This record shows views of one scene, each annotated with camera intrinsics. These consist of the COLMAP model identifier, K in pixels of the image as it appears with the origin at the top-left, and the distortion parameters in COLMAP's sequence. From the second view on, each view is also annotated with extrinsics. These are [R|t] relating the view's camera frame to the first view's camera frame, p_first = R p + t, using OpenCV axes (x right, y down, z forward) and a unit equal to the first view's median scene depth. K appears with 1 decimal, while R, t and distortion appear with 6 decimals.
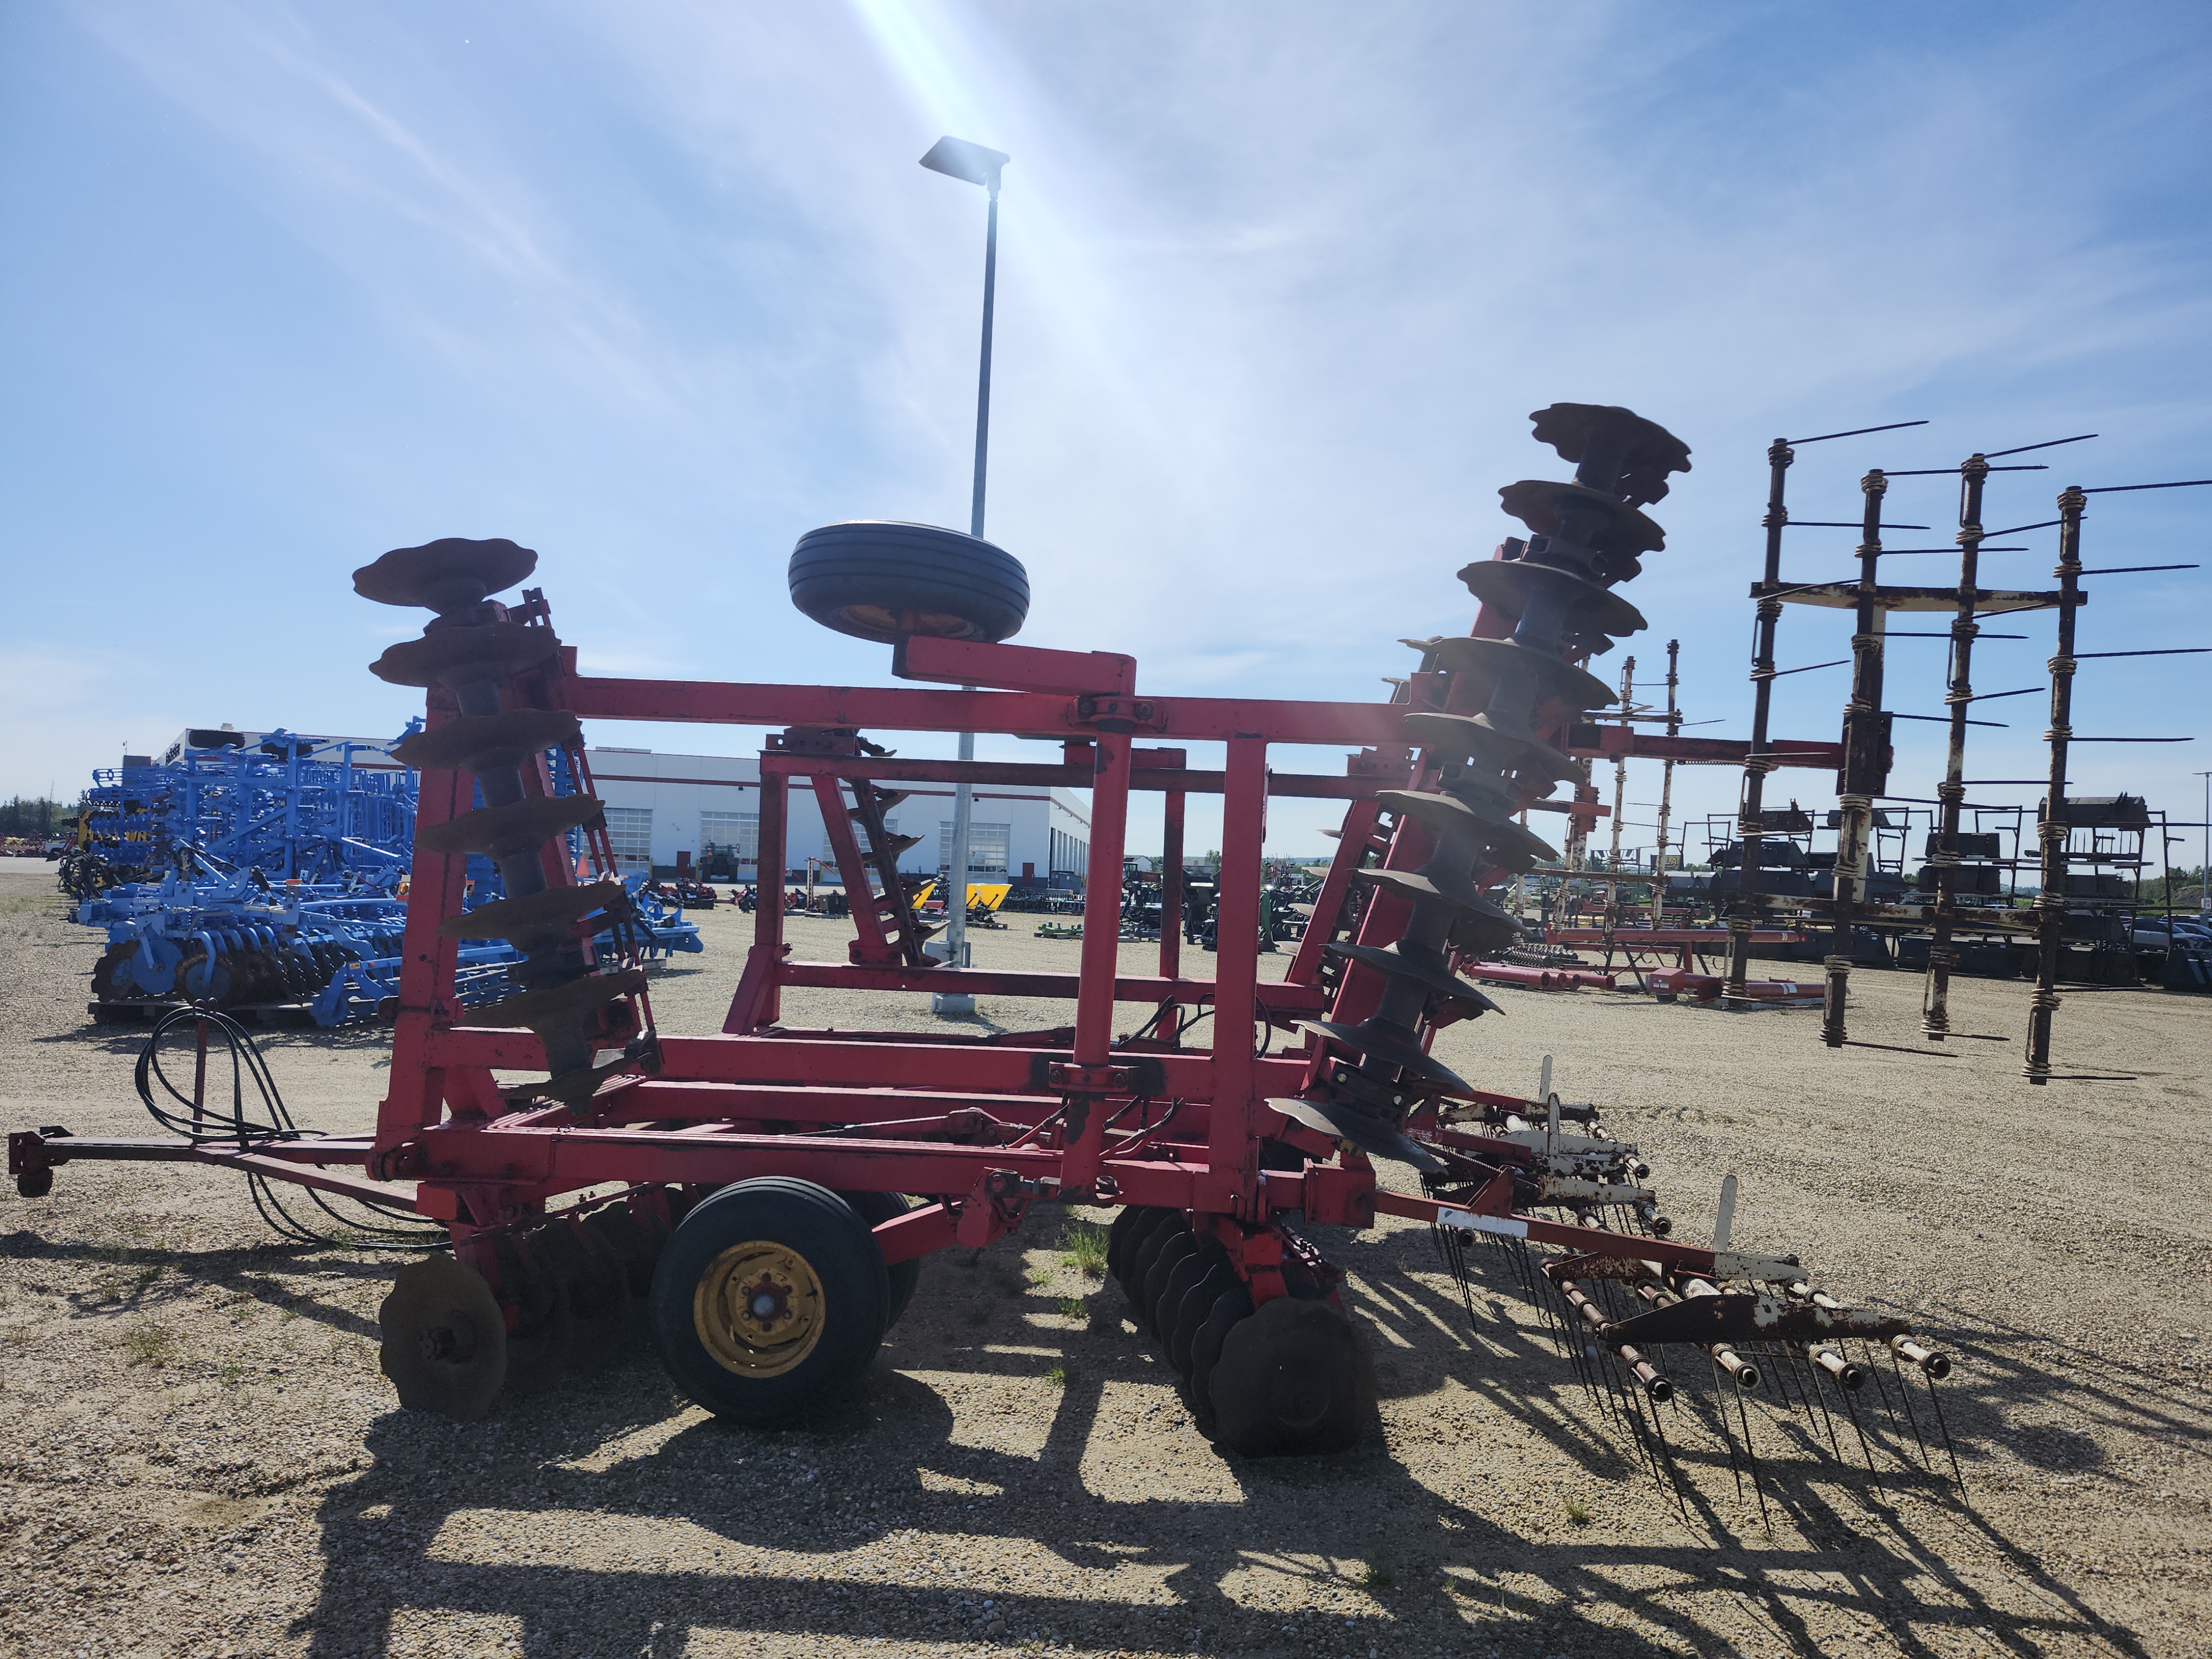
lens RADIAL K [[1516.5, 0, 1106.0], [0, 1516.5, 829.5], [0, 0, 1]] dist [0.075509, -0.081829]
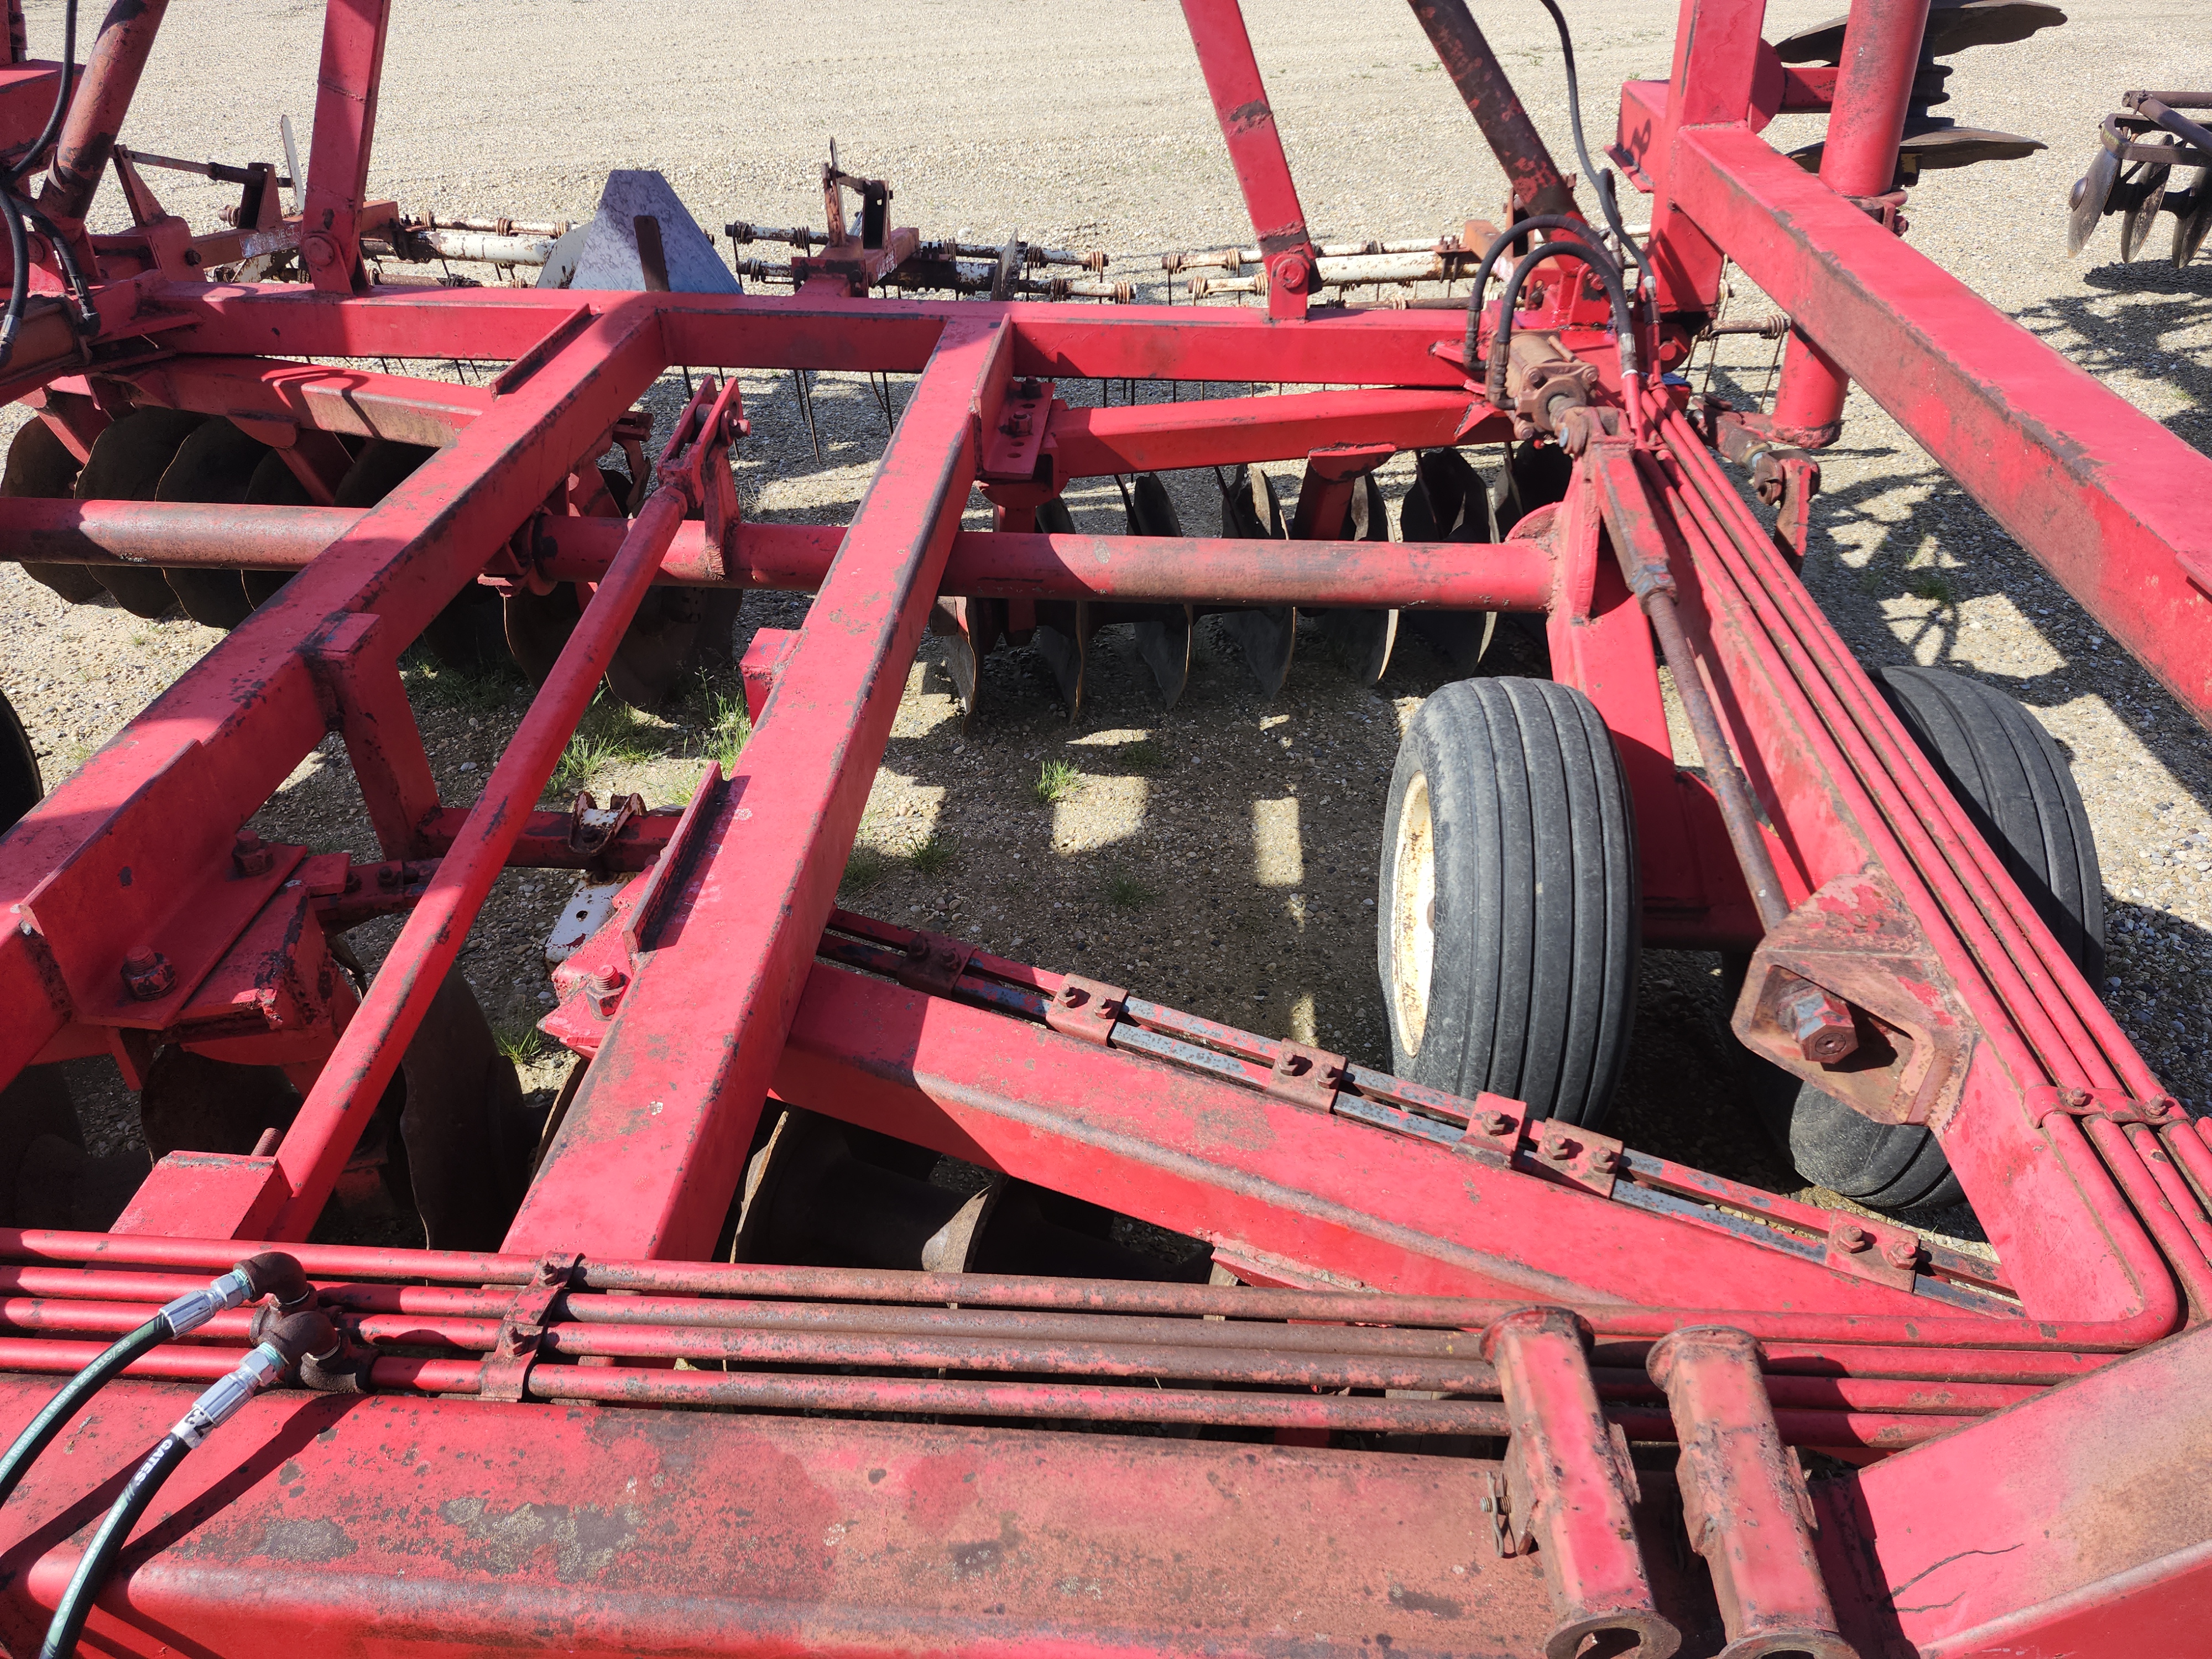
lens RADIAL K [[1516.5, 0, 1106.0], [0, 1516.5, 829.5], [0, 0, 1]] dist [0.075509, -0.081829]
pose [[-0.034888, -0.601788, 0.797893, -0.563307], [-0.032894, 0.798638, 0.600912, 0.015294], [-0.998850, -0.005281, -0.047658, 1.266027]]
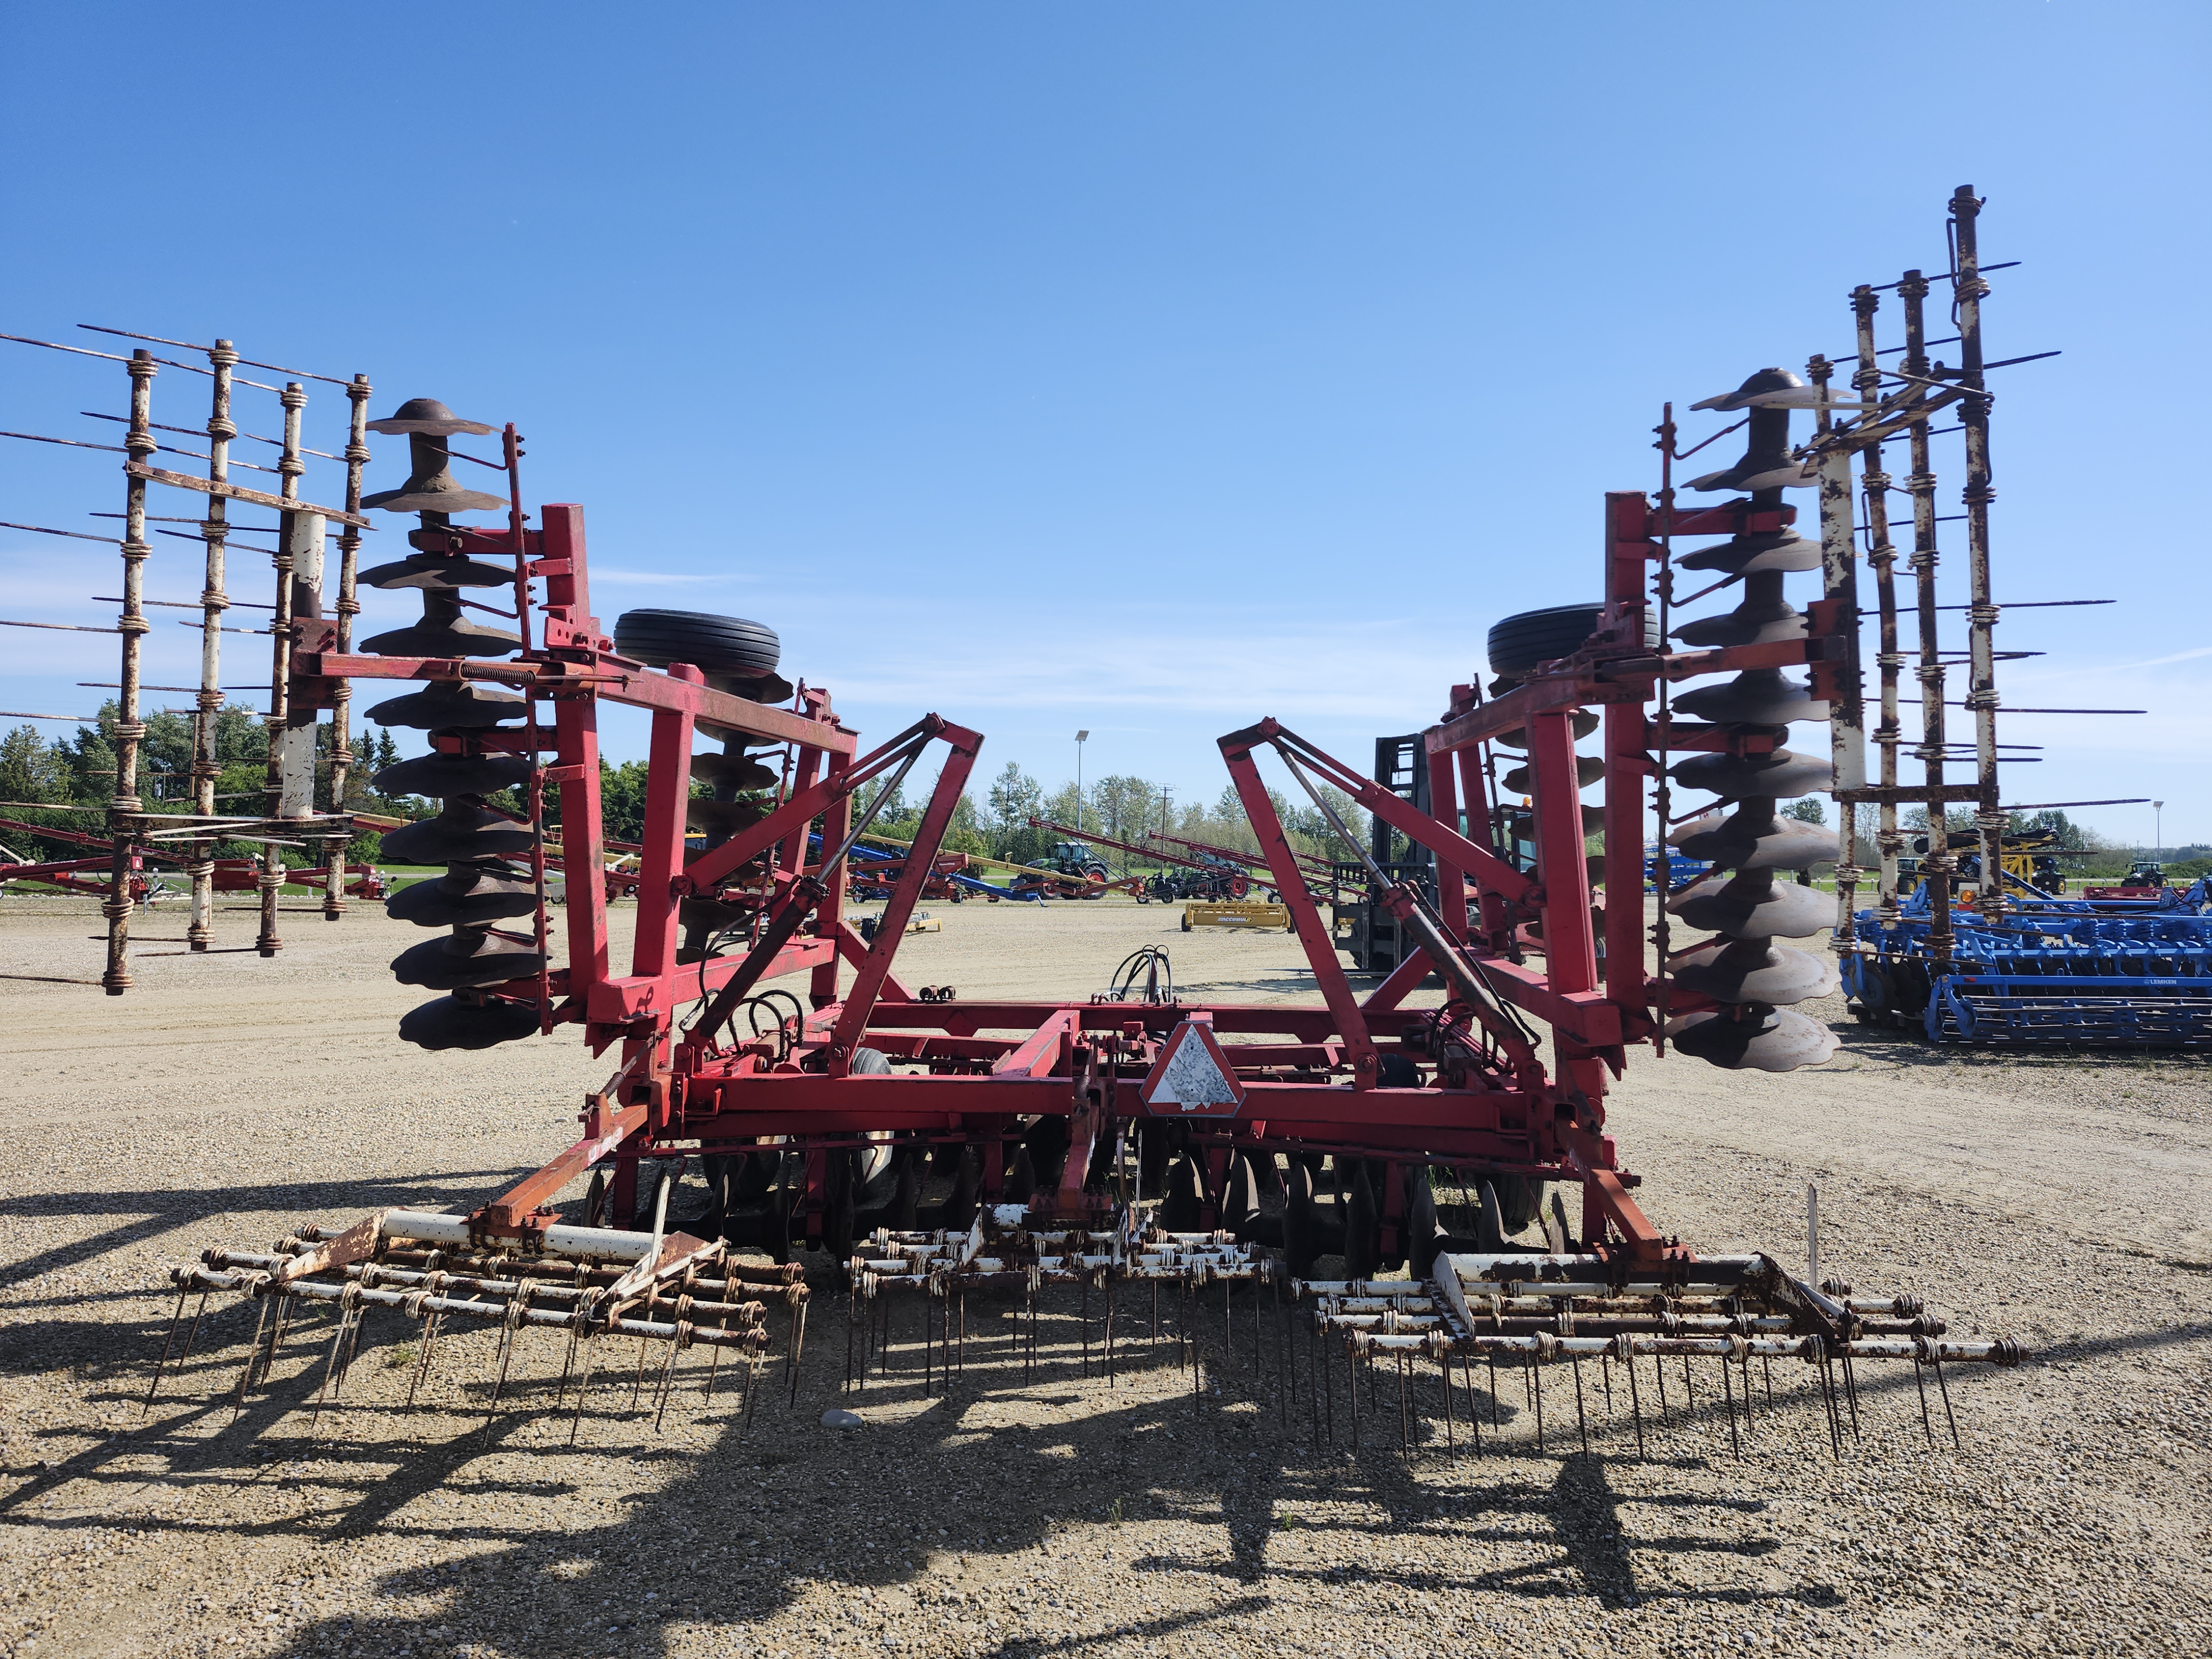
lens RADIAL K [[1501.4, 0, 1093.6], [0, 1501.4, 835.3], [0, 0, 1]] dist [0.072199, -0.084048]
pose [[0.010909, -0.048171, -0.998780, 1.312192], [0.018988, 0.998669, -0.047958, 0.101203], [0.999760, -0.018442, 0.011809, 1.345112]]
